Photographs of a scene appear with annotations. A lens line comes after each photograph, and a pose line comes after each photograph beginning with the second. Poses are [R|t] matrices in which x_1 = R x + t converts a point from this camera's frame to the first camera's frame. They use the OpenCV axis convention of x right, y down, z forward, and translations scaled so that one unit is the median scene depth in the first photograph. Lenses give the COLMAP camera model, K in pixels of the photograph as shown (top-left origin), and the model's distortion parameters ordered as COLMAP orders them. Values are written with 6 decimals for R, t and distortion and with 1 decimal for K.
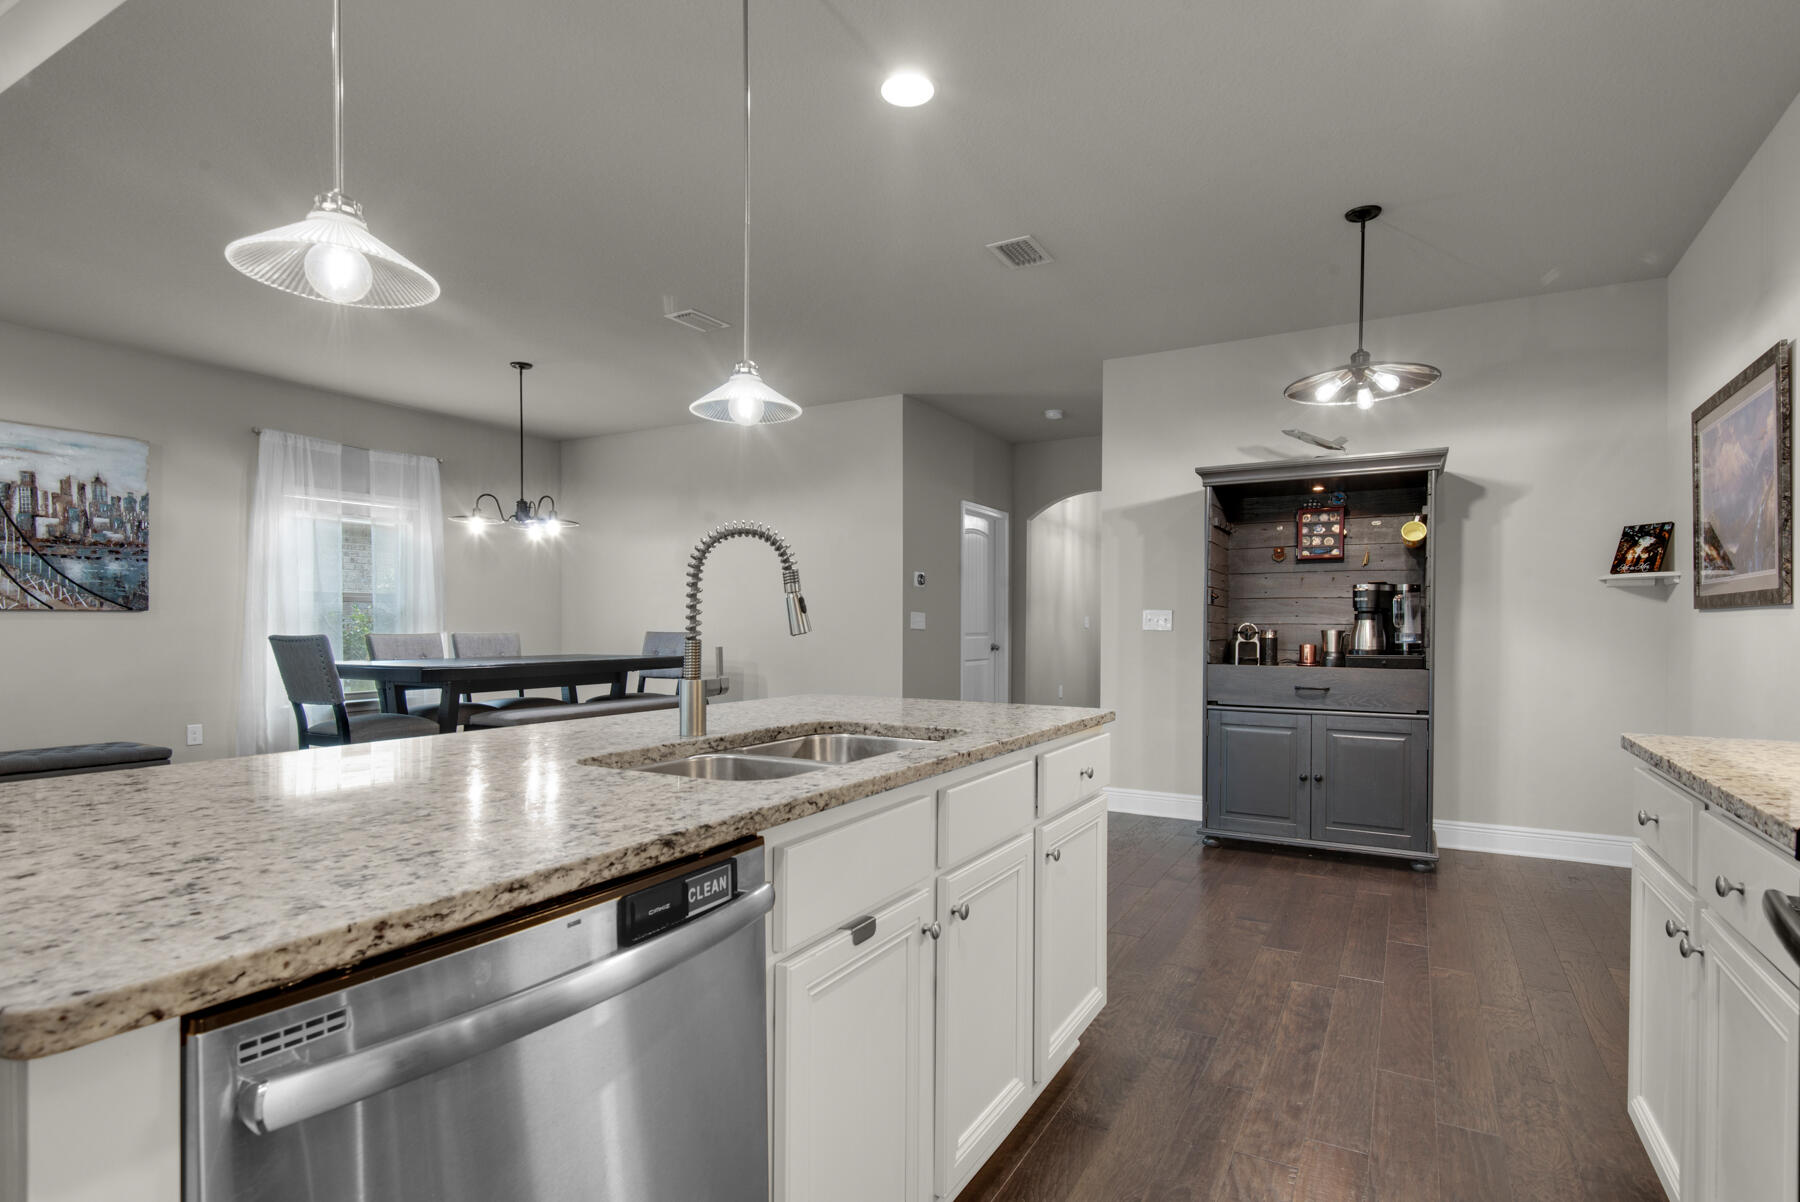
lens RADIAL K [[911.0, 0, 898.6], [0, 911.0, 628.1], [0, 0, 1]] dist [-0.002826, -0.001091]
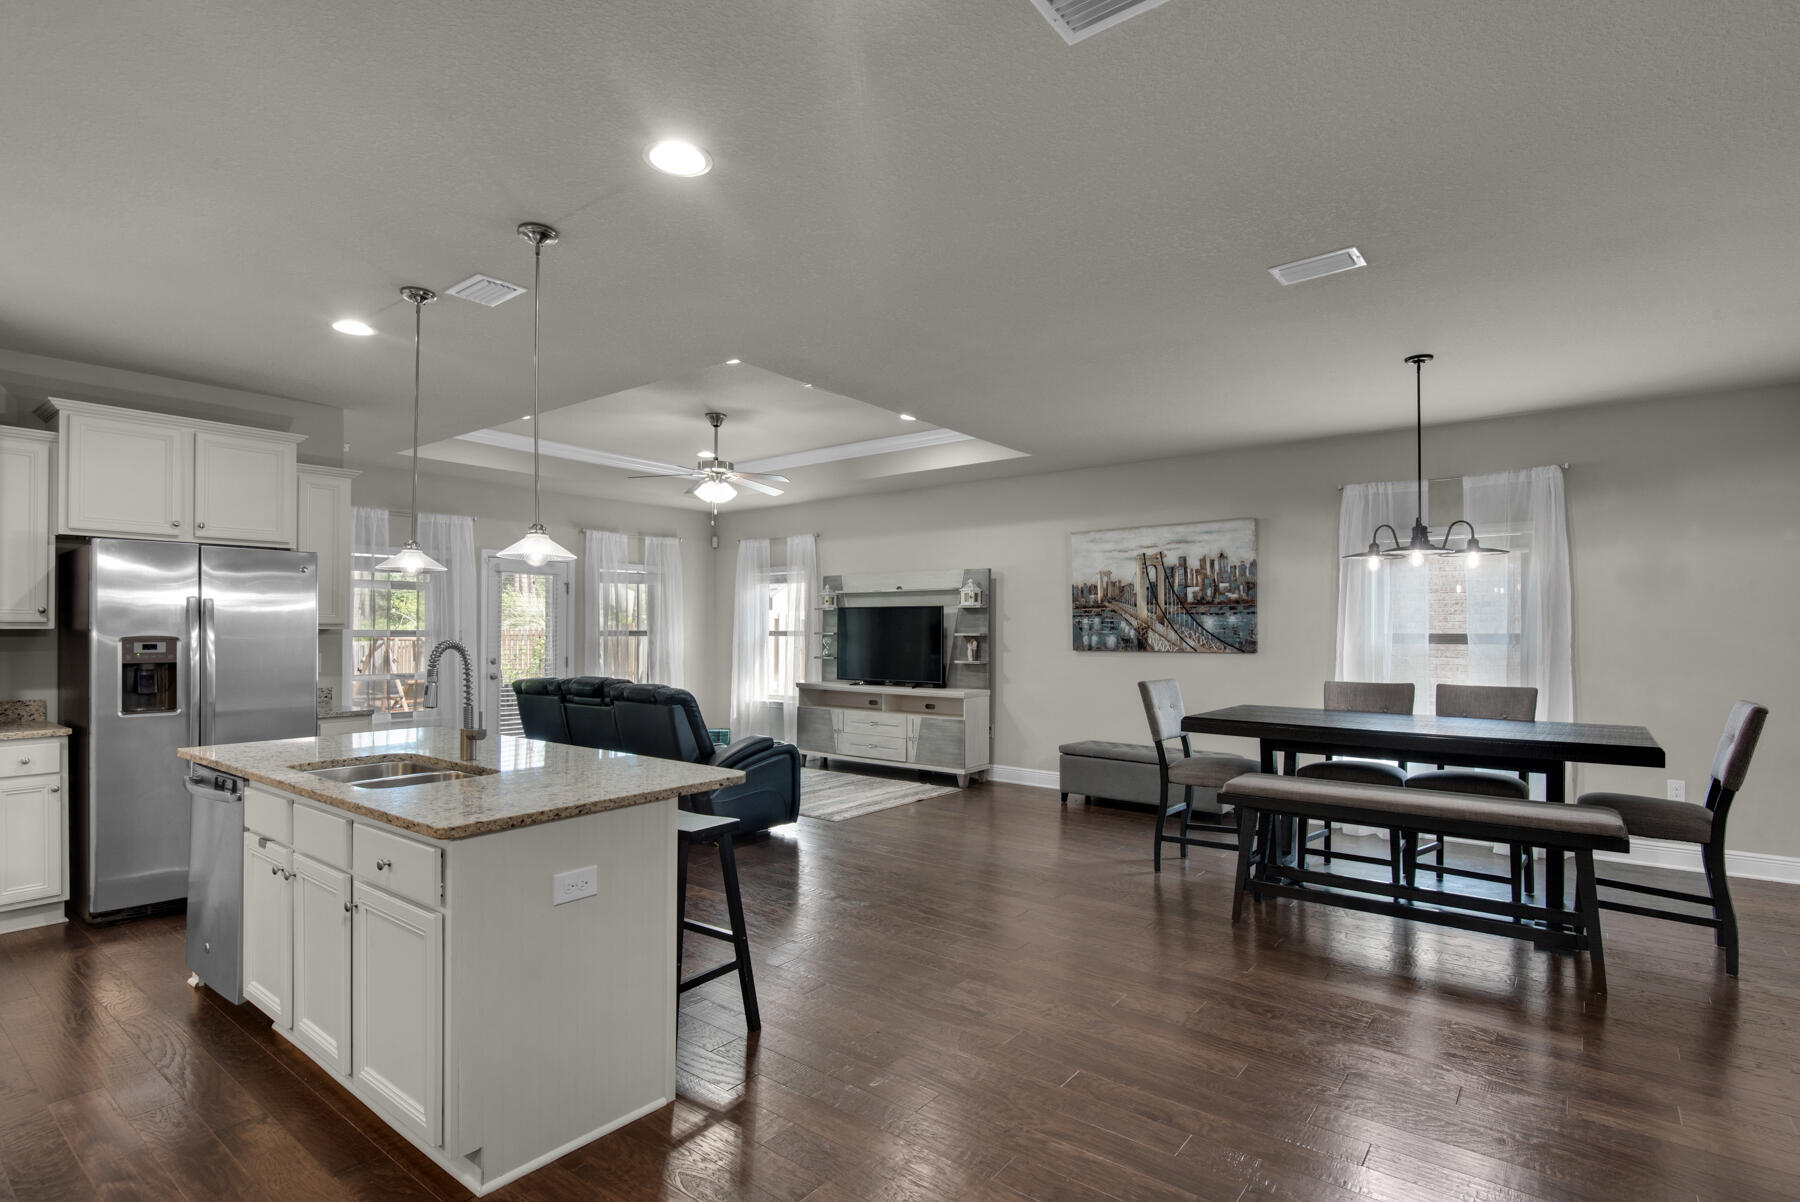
lens RADIAL K [[875.6, 0, 898.4], [0, 875.6, 629.0], [0, 0, 1]] dist [0.024804, -0.019242]
pose [[-0.149360, -0.002765, -0.988779, 0.508234], [-0.008554, 0.999962, -0.001504, -0.052287], [0.988746, 0.008233, -0.149378, 0.782224]]
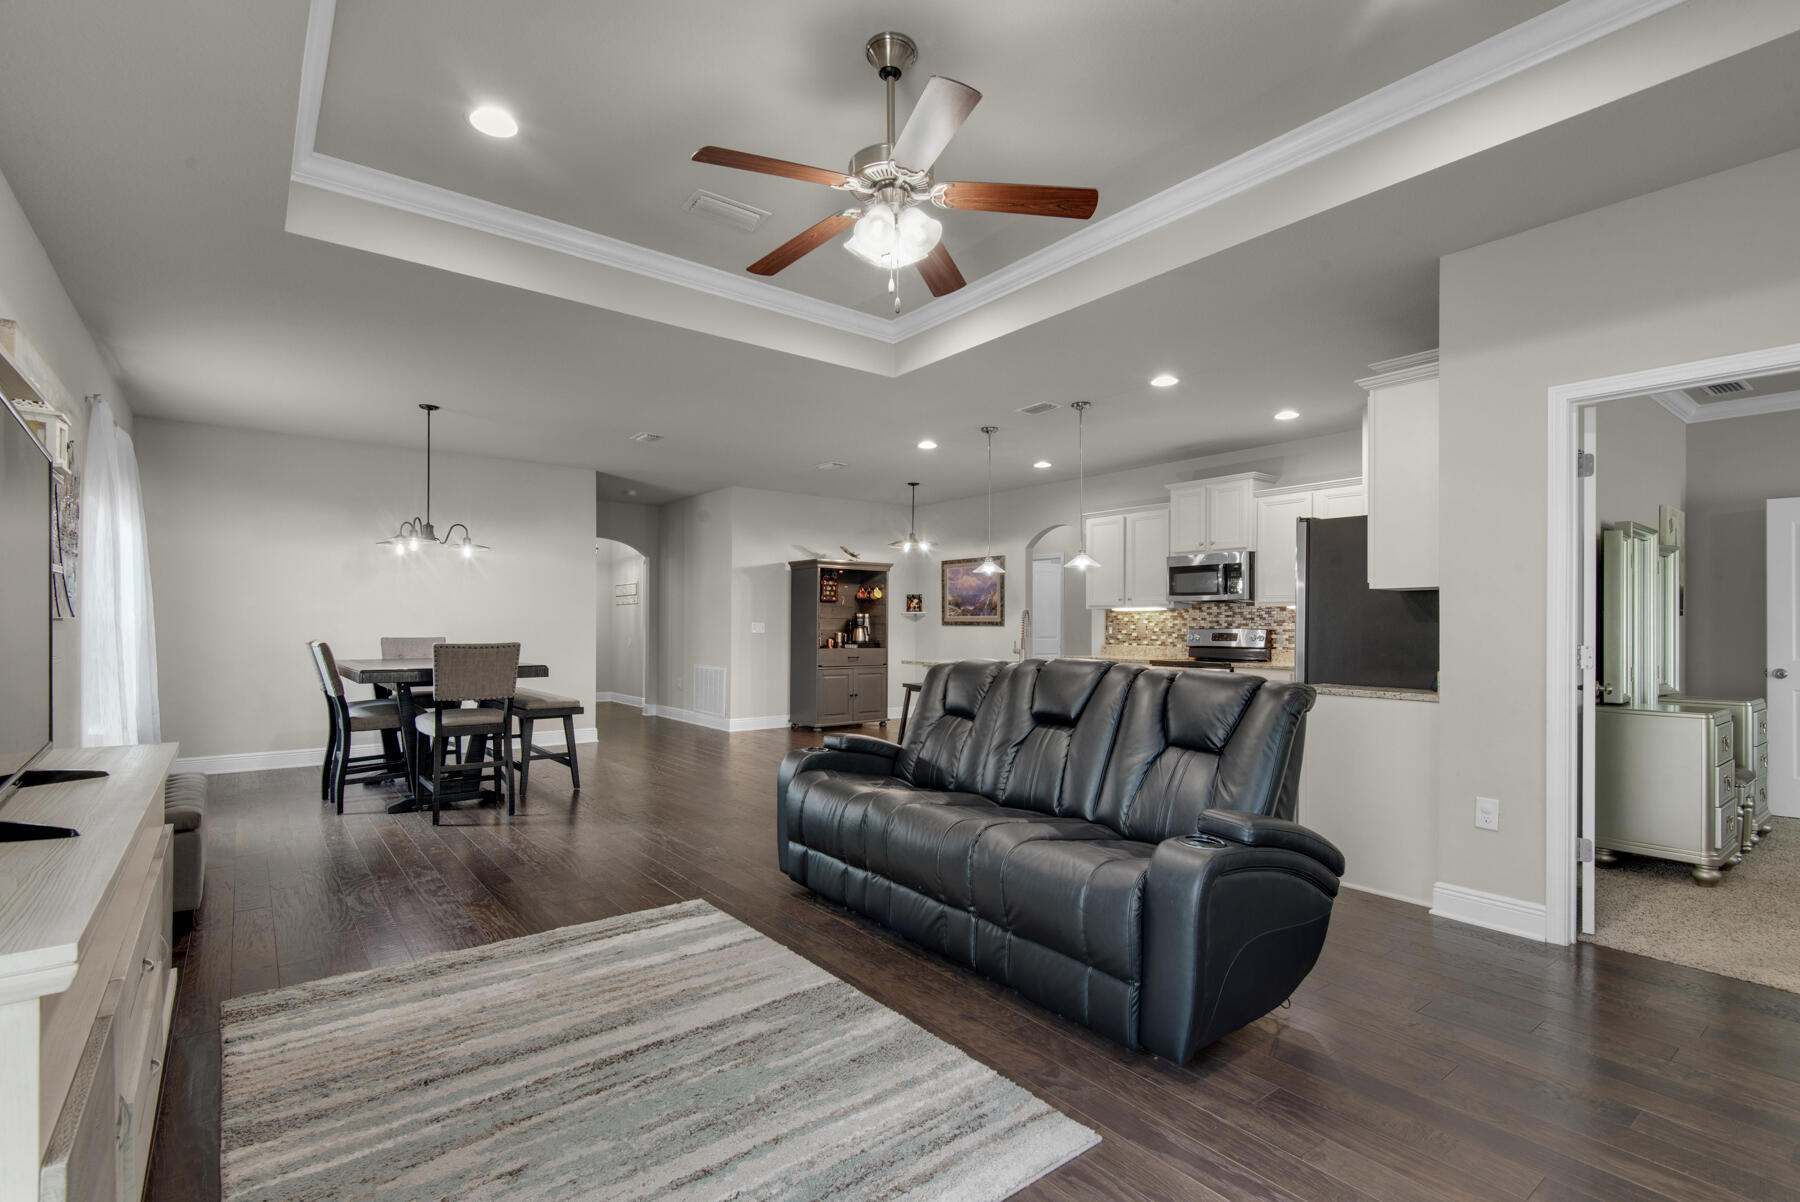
lens RADIAL K [[829.6, 0, 886.6], [0, 829.6, 625.9], [0, 0, 1]] dist [0.021293, -0.000362]
pose [[0.394670, 0.000819, 0.918823, -1.377266], [-0.000815, 1.000000, -0.000542, -0.013135], [-0.918823, -0.000535, 0.394671, 0.051215]]
